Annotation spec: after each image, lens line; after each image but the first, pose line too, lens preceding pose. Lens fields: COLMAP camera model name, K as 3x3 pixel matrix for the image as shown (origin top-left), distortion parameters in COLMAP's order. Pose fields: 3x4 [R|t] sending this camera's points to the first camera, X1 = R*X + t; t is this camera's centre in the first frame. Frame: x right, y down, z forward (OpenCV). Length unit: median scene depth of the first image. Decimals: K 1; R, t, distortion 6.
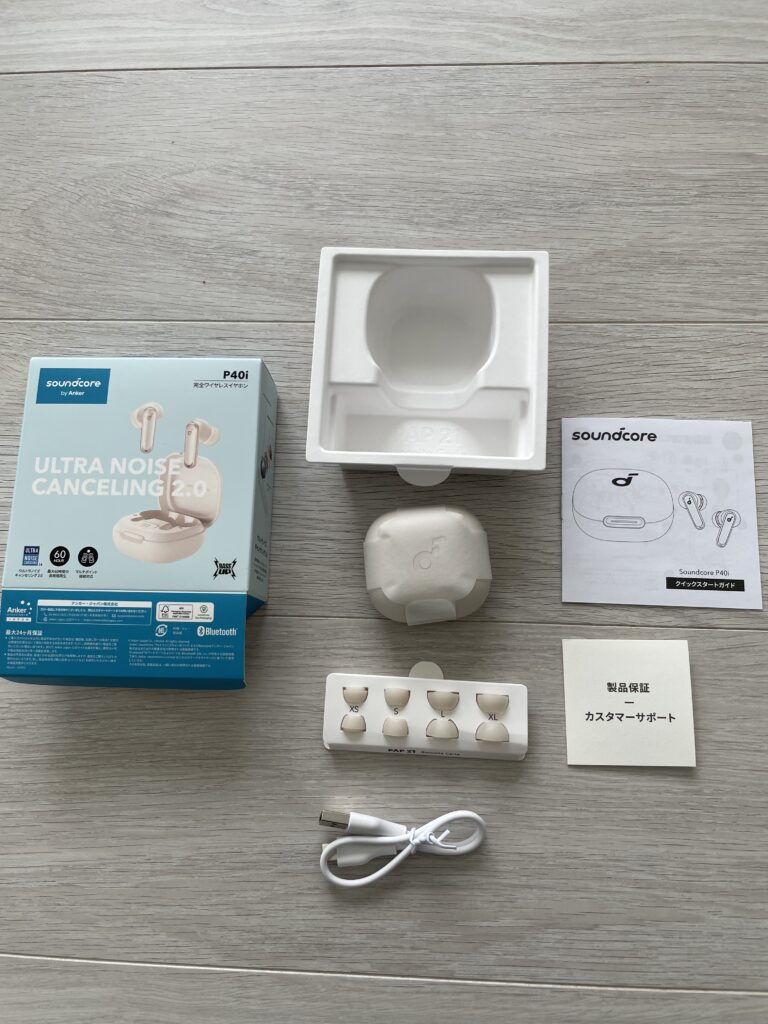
lens RADIAL K [[707.5, 0, 387.3], [0, 707.5, 524.7], [0, 0, 1]] dist [0.053715, -0.051603]
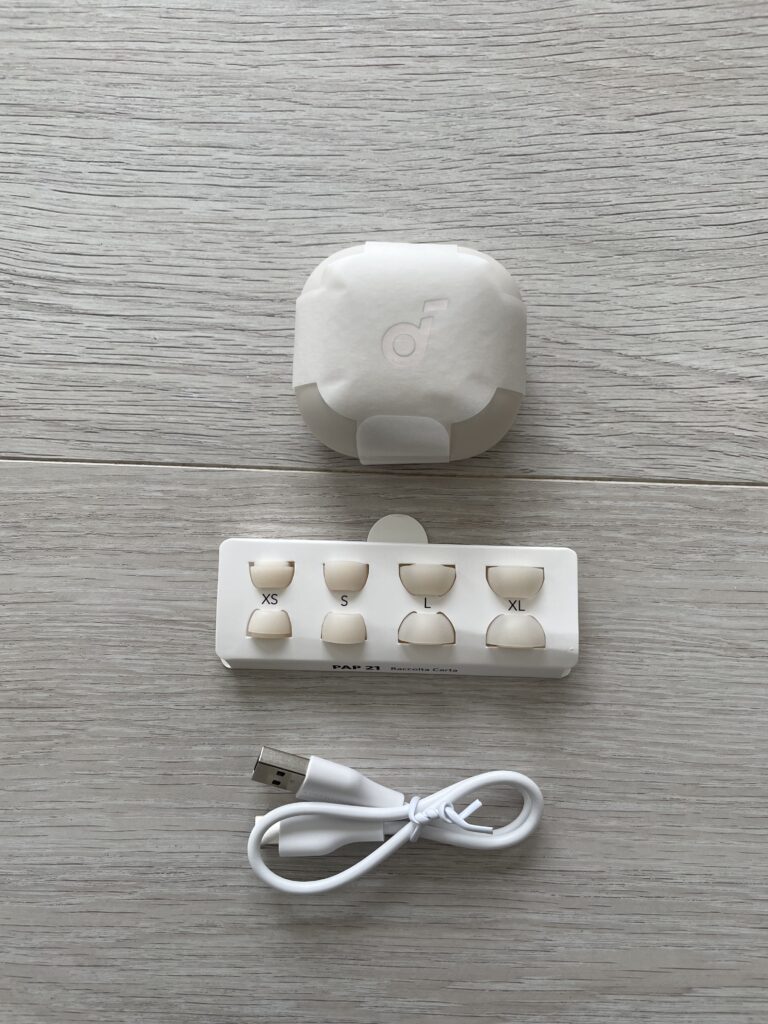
lens RADIAL K [[774.4, 0, 387.4], [0, 774.4, 502.3], [0, 0, 1]] dist [0.066538, -0.116344]
pose [[0.999838, 0.011176, 0.014115, 0.030807], [-0.012769, 0.992891, 0.118336, 0.089218], [-0.012692, -0.118497, 0.992873, 0.404623]]
